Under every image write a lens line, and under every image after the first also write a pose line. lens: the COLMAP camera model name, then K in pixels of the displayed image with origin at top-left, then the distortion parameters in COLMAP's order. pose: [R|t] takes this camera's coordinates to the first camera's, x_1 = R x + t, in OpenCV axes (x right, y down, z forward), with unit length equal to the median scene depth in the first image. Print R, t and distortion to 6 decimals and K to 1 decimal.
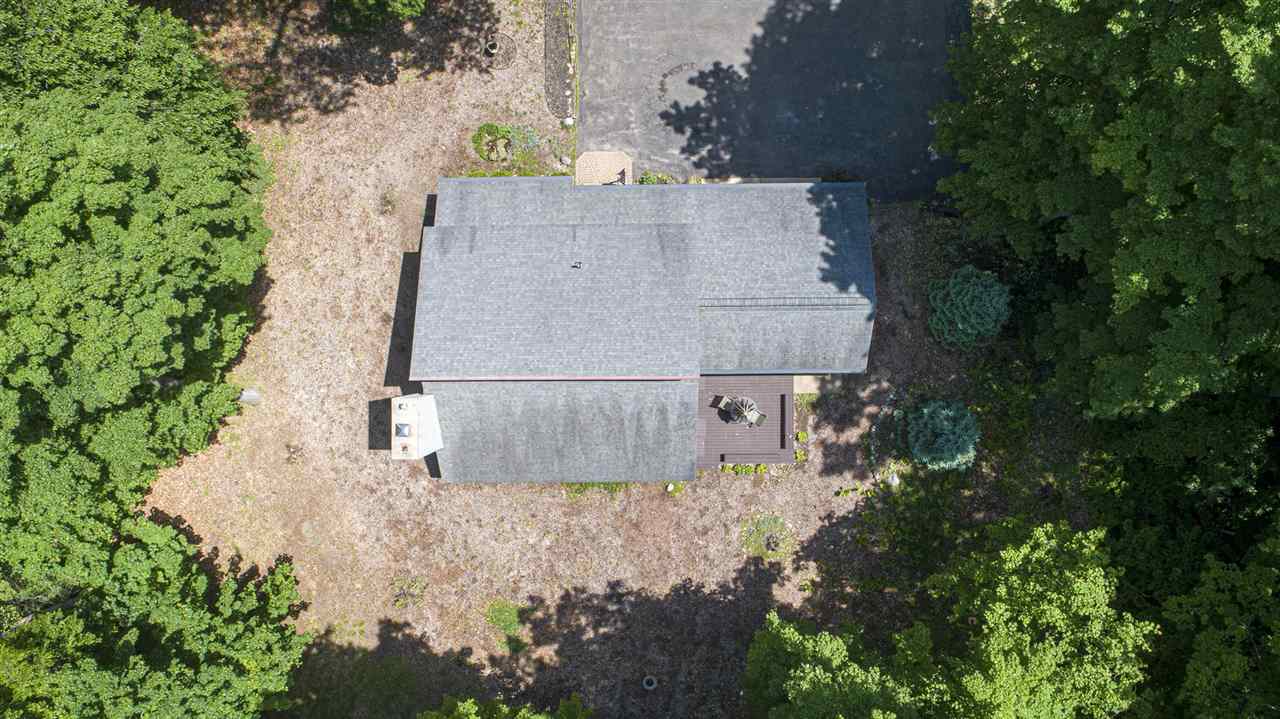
lens RADIAL K [[848.2, 0, 618.0], [0, 848.2, 341.0], [0, 0, 1]] dist [0.003757, 0.000918]
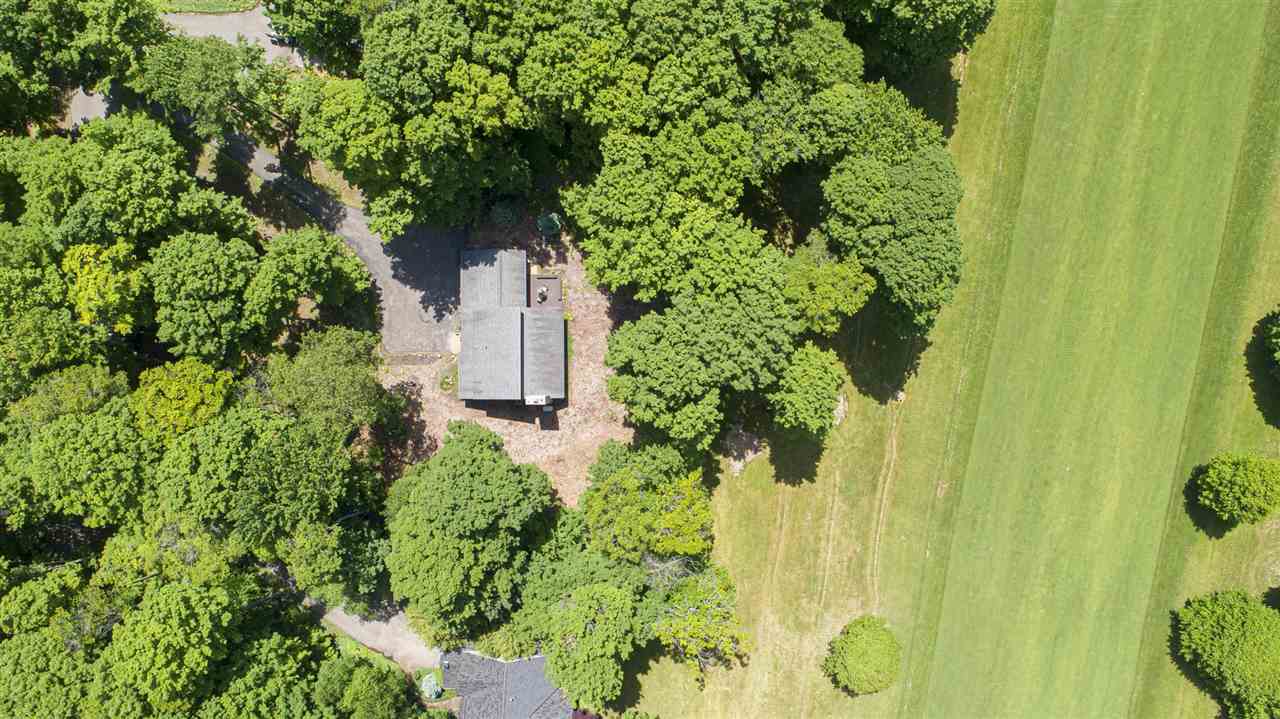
lens RADIAL K [[905.7, 0, 640.0], [0, 905.7, 359.5], [0, 0, 1]] dist [0.001540, -0.047047]
pose [[0.001536, -0.998813, 0.048678, -0.216861], [0.998655, -0.000991, -0.051848, 0.552020], [0.051835, 0.048692, 0.997468, -1.932719]]
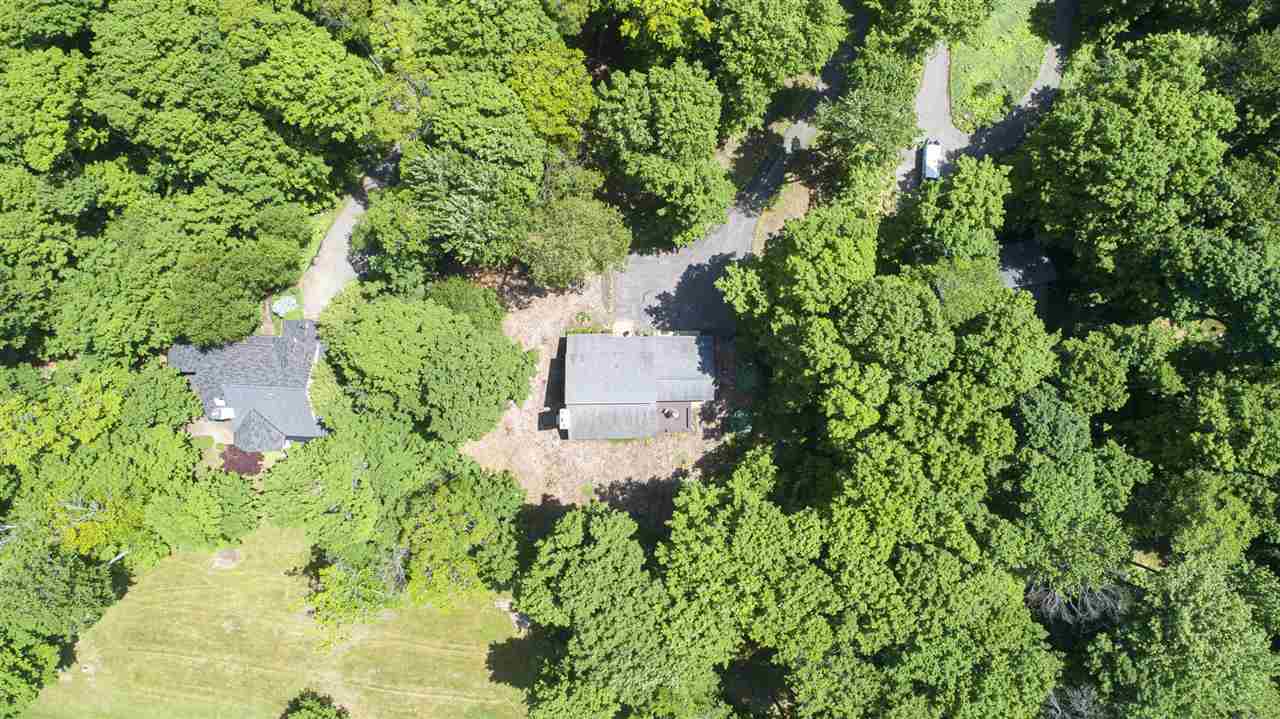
lens RADIAL K [[905.7, 0, 640.0], [0, 905.7, 359.5], [0, 0, 1]] dist [0.001540, -0.047047]
pose [[0.999510, -0.005763, 0.030780, -0.057414], [0.007264, 0.998778, -0.048889, 0.039693], [-0.030461, 0.049088, 0.998330, -1.983784]]
